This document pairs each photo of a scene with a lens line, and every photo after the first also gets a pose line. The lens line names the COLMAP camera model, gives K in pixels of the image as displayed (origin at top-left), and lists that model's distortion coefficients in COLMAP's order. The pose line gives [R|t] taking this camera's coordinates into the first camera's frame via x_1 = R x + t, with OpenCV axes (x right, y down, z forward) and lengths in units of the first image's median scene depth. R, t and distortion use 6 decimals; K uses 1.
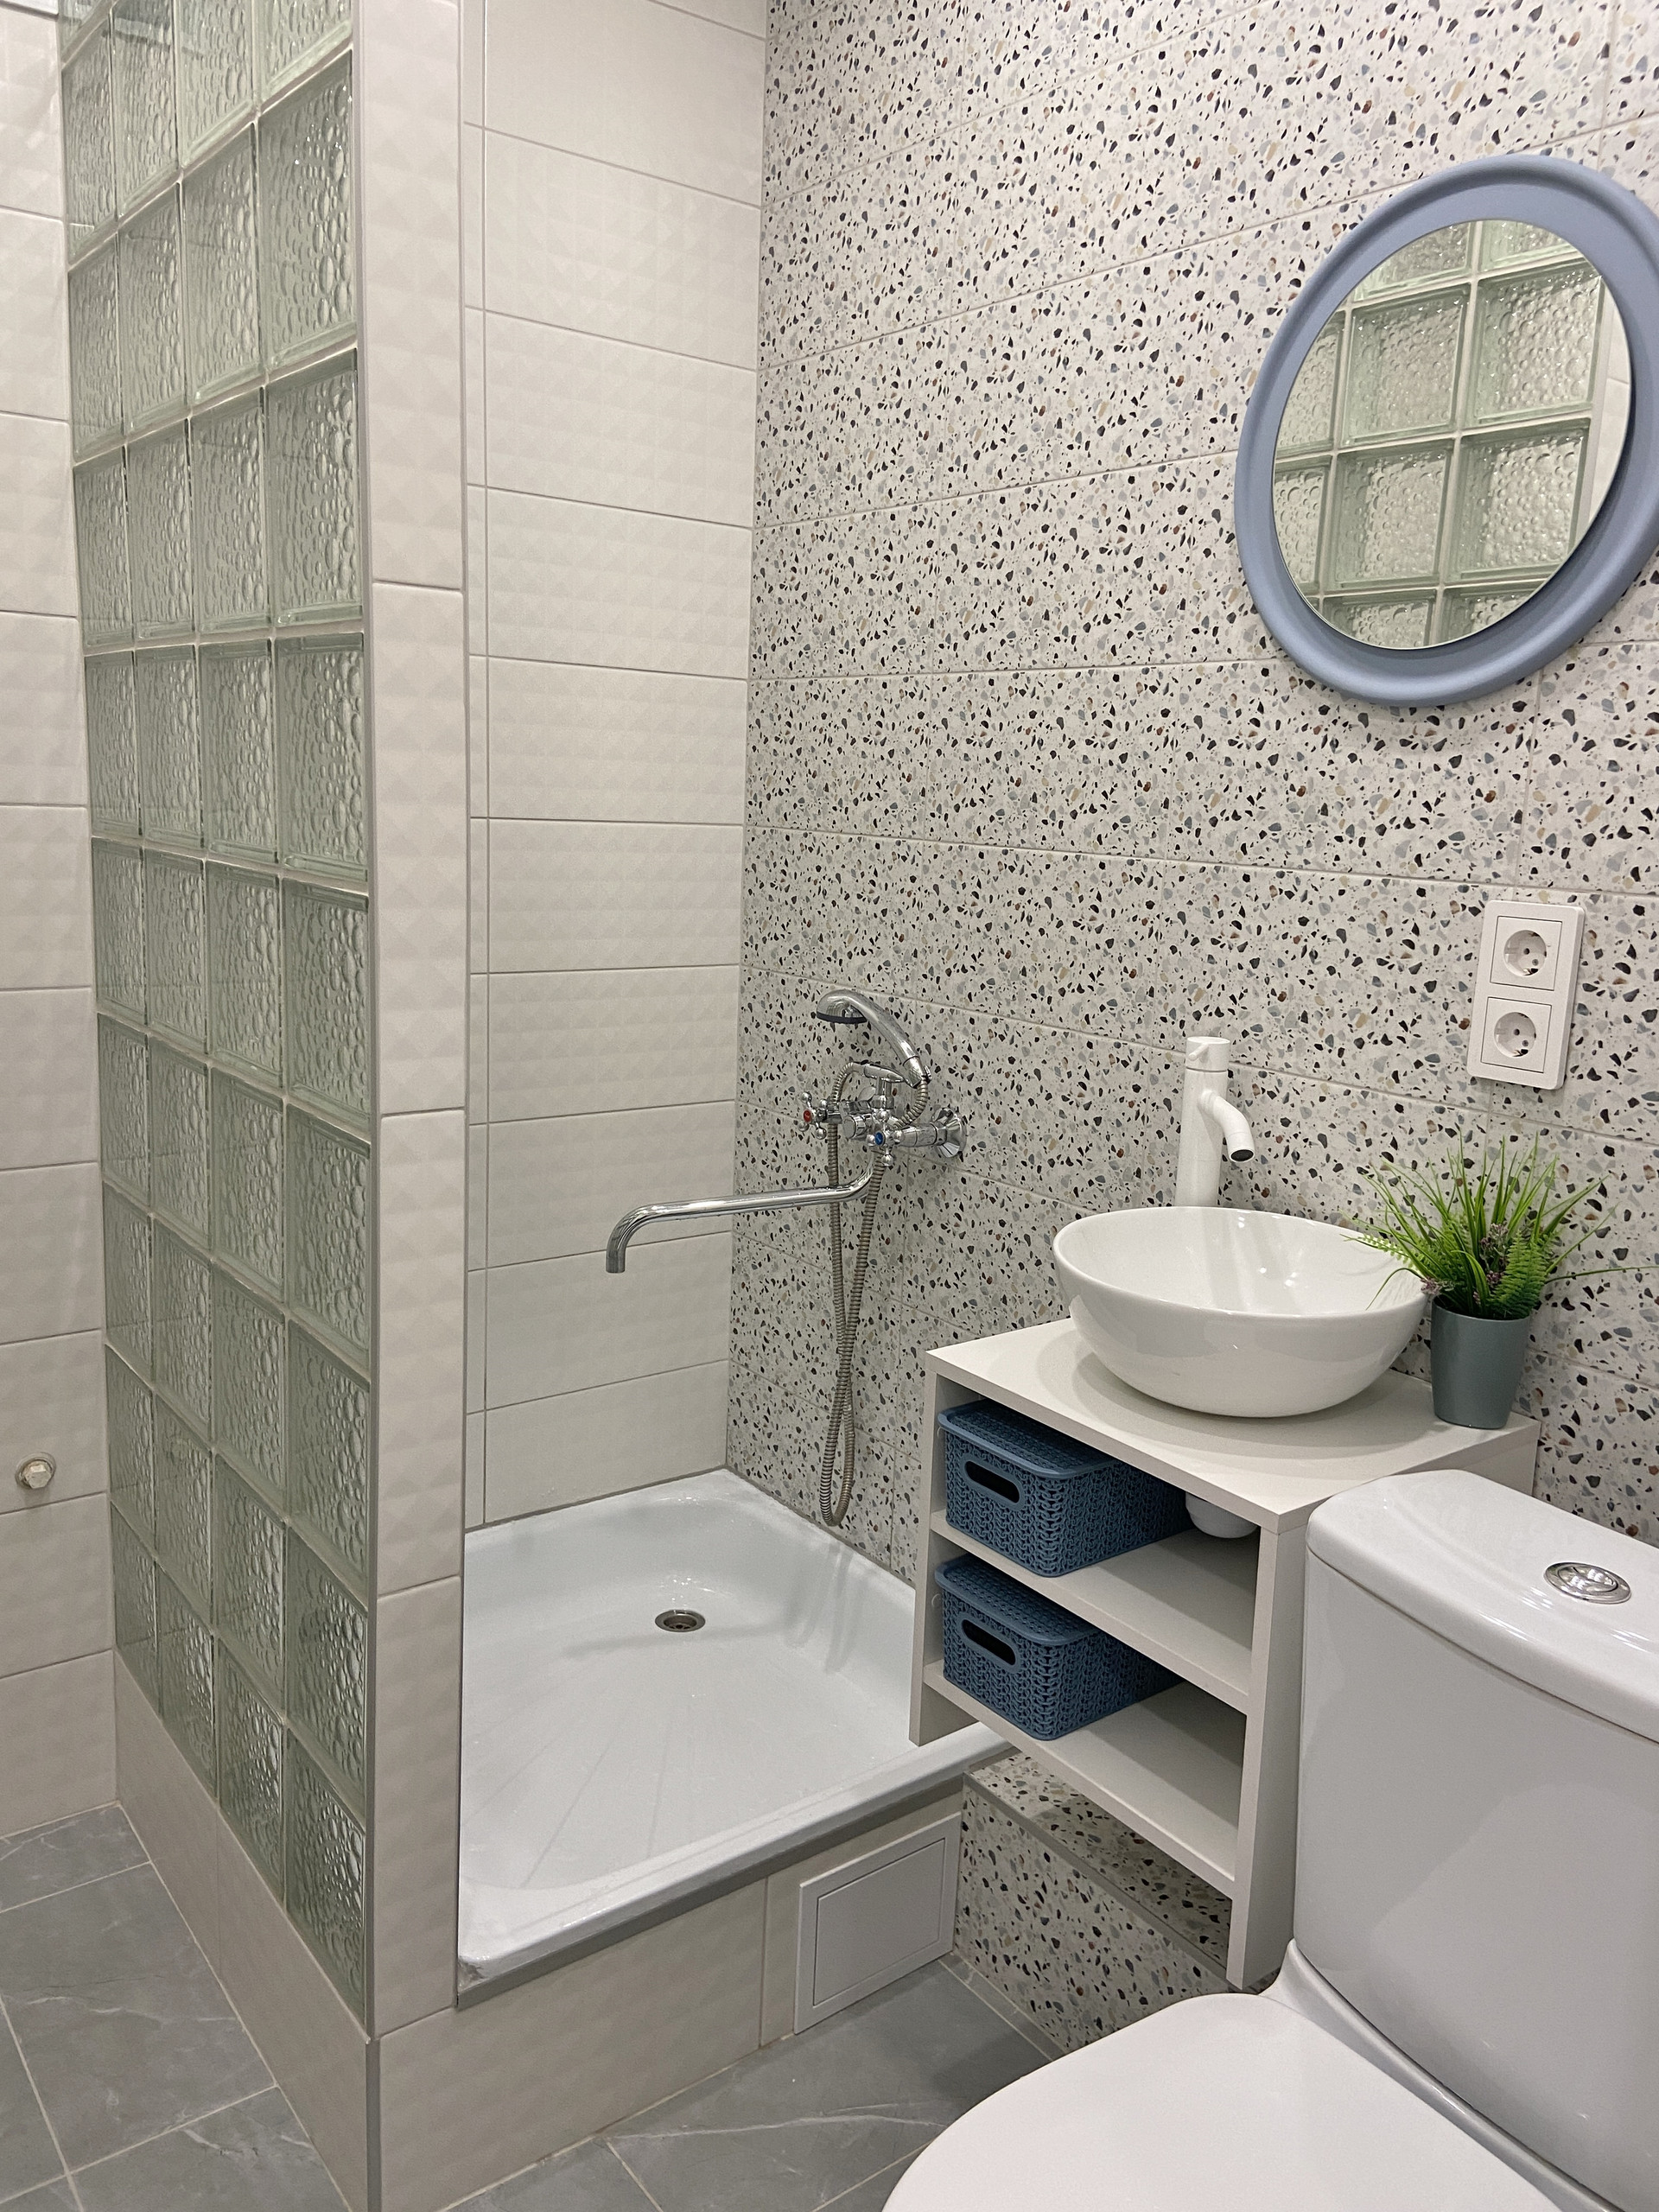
lens RADIAL K [[1663.0, 0, 829.5], [0, 1663.0, 1106.0], [0, 0, 1]] dist [0.126352, -0.157924]
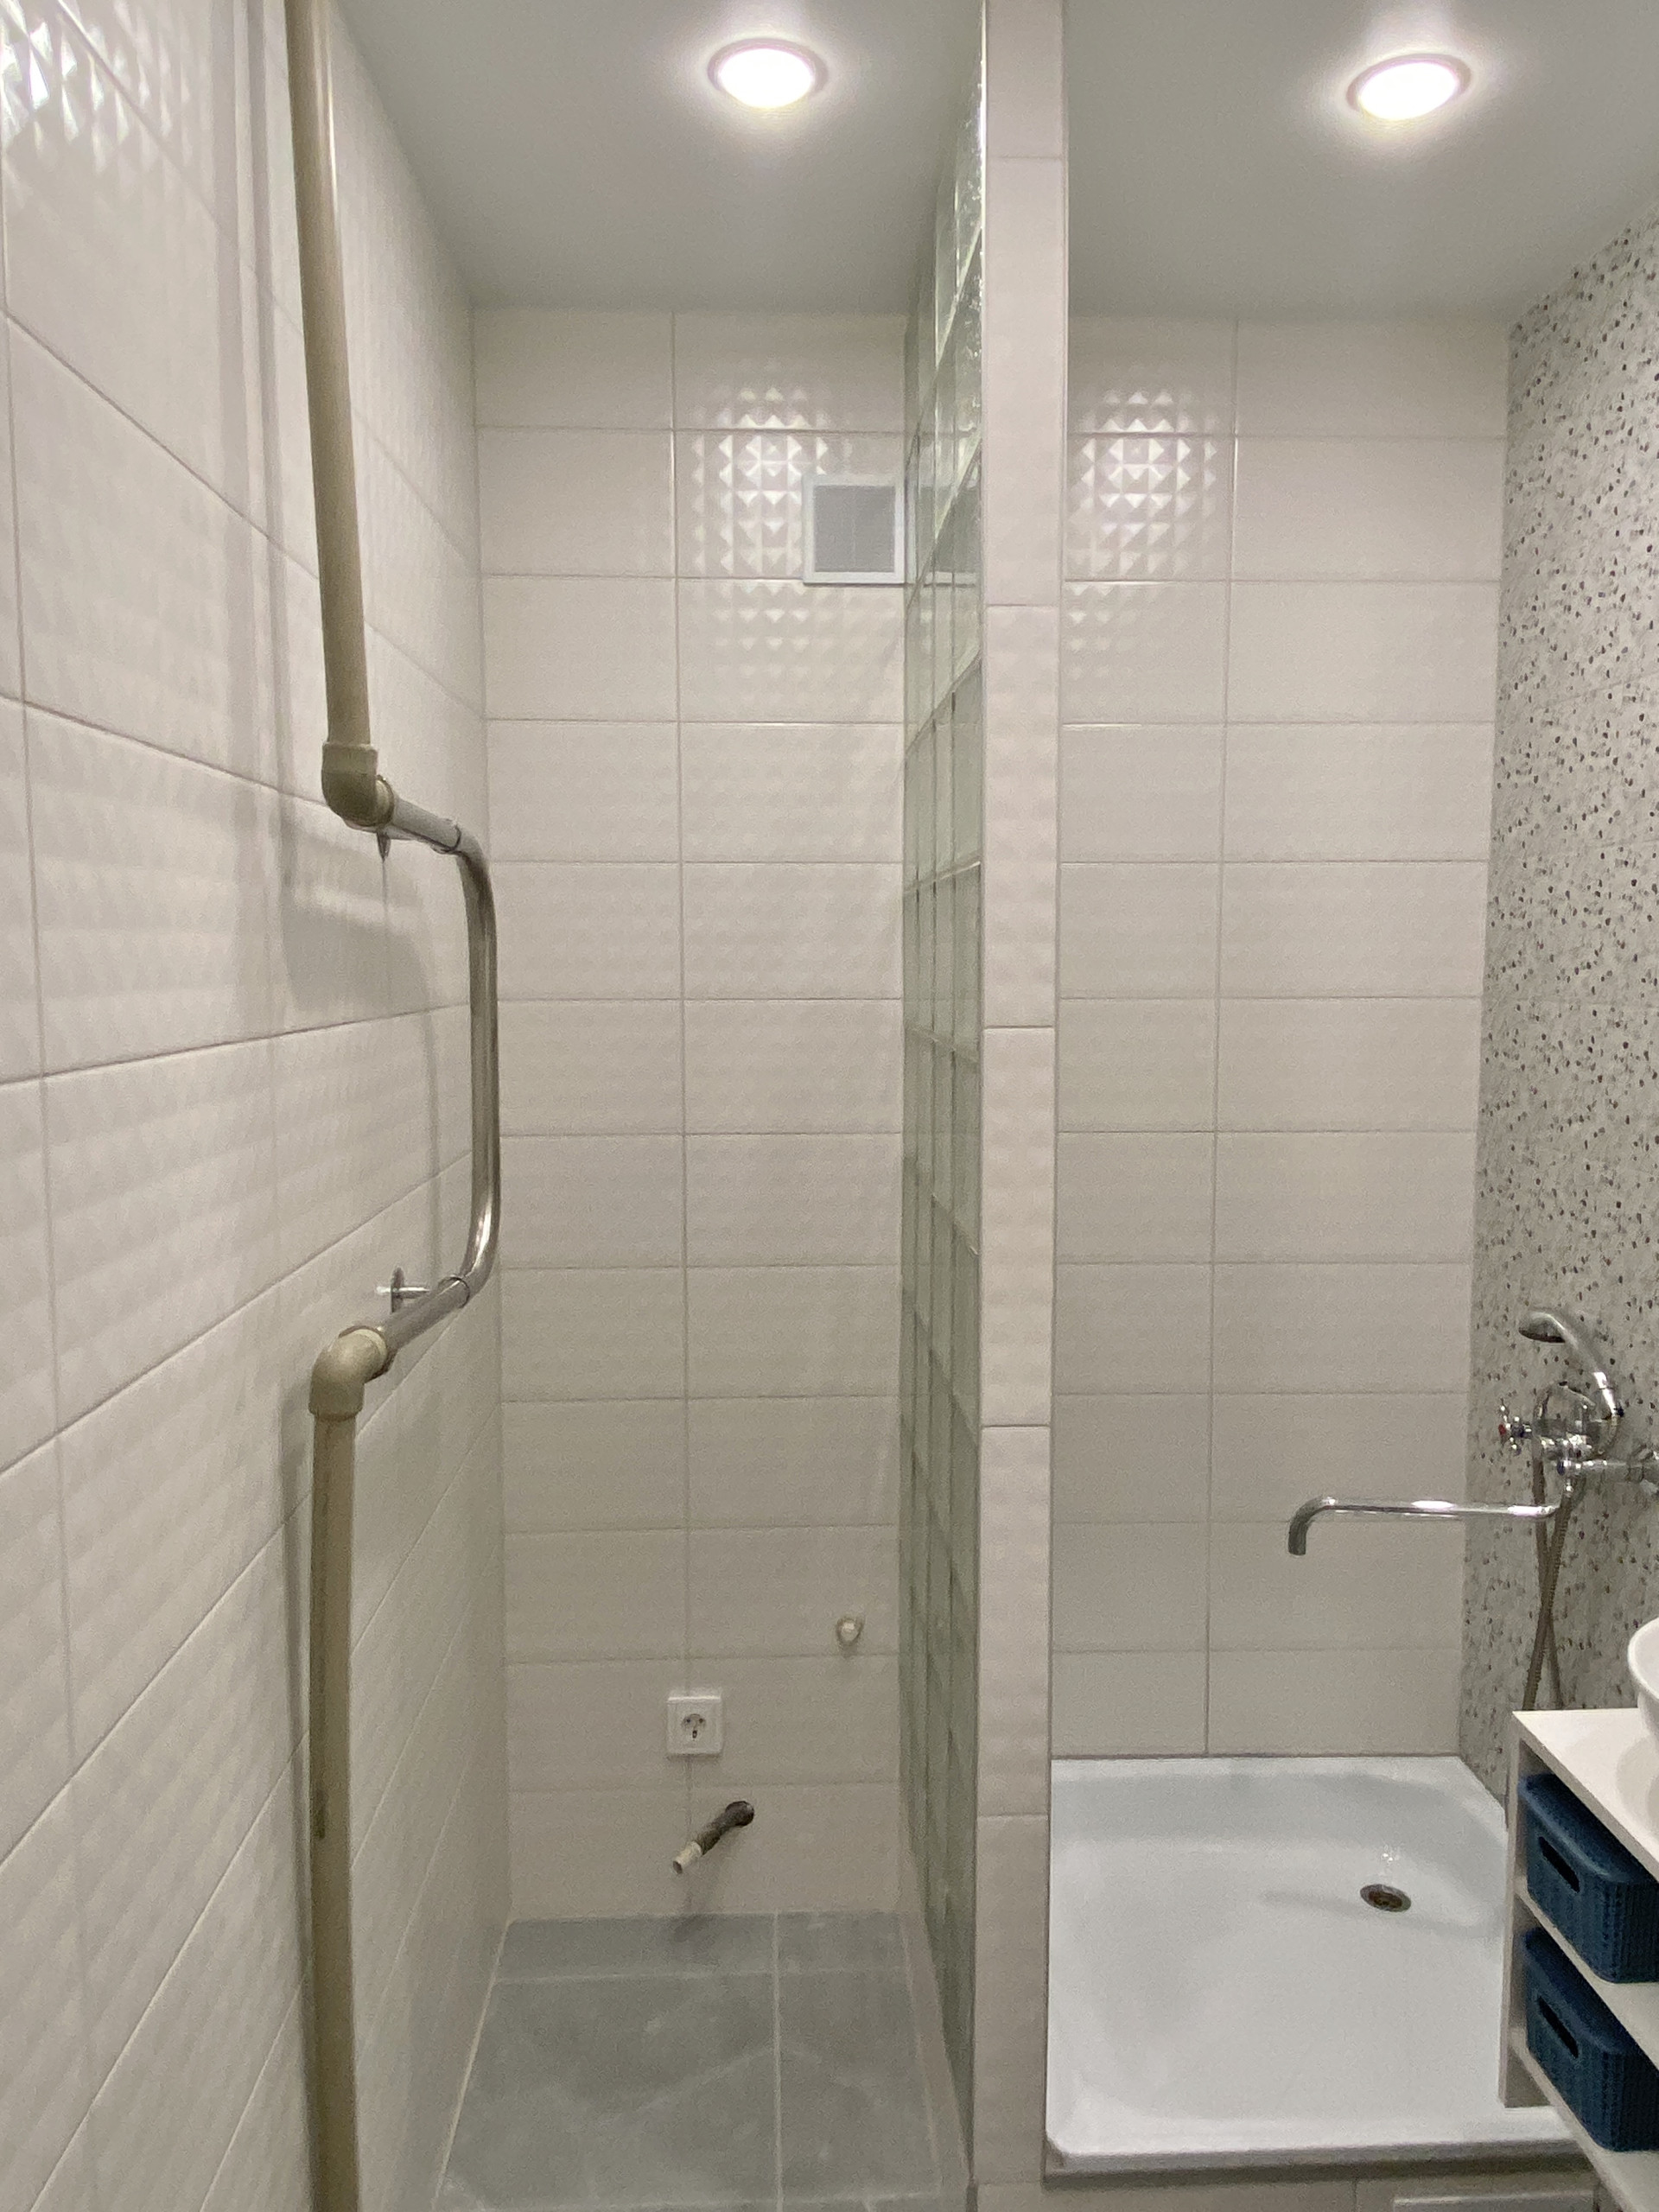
lens RADIAL K [[1558.4, 0, 829.5], [0, 1558.4, 1106.0], [0, 0, 1]] dist [0.062034, -0.070975]
pose [[0.815703, 0.013844, -0.578305, 0.214964], [-0.070385, 0.994661, -0.075468, -0.092995], [0.574173, 0.102263, 0.812323, -0.039399]]
